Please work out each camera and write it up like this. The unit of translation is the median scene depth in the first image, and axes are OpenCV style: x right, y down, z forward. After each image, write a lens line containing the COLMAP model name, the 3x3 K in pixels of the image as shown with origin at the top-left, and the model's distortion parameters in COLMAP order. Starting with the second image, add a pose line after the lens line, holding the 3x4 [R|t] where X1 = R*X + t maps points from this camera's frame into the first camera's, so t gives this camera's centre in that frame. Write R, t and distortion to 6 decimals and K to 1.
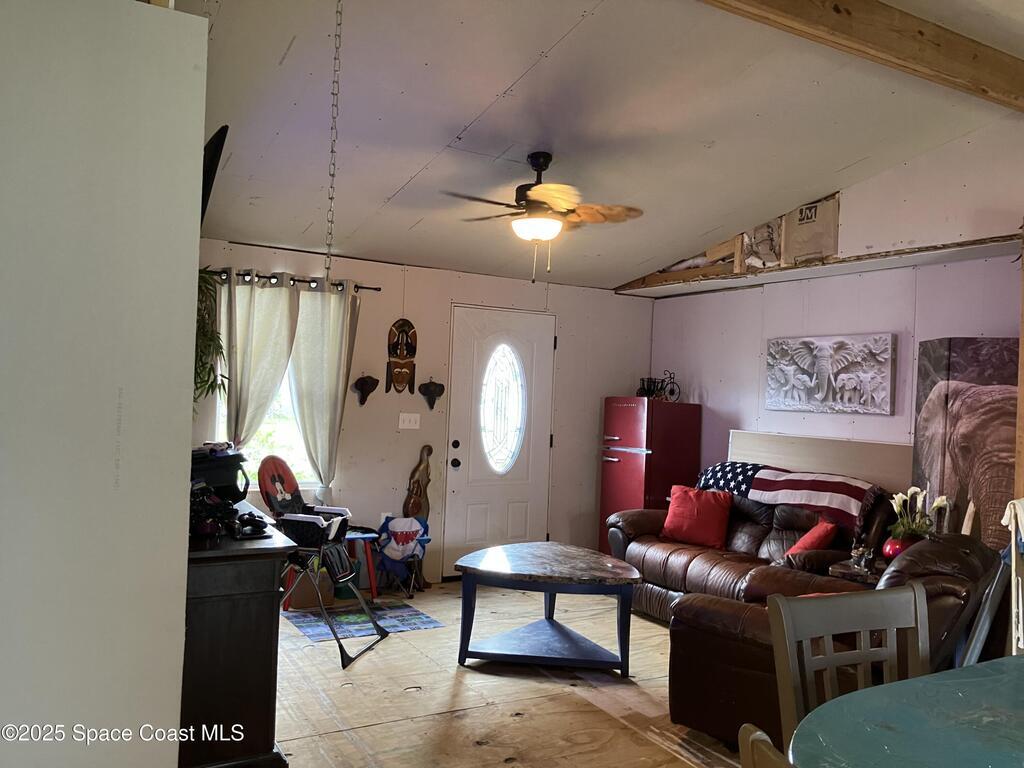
lens RADIAL K [[842.6, 0, 512.0], [0, 842.6, 384.0], [0, 0, 1]] dist [0.027746, -0.010310]
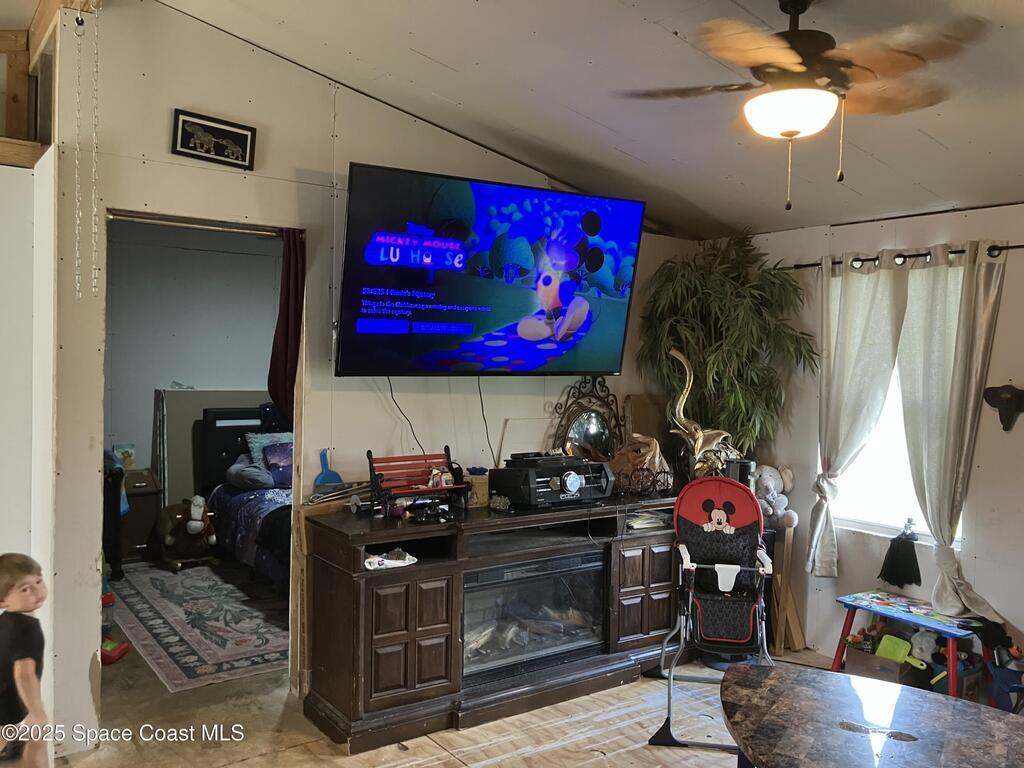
lens RADIAL K [[842.6, 0, 512.0], [0, 842.6, 384.0], [0, 0, 1]] dist [0.027746, -0.010310]
pose [[0.088101, -0.009386, -0.996067, 0.450624], [-0.013114, 0.999858, -0.010582, 0.001168], [0.996025, 0.013995, 0.087966, 0.591061]]
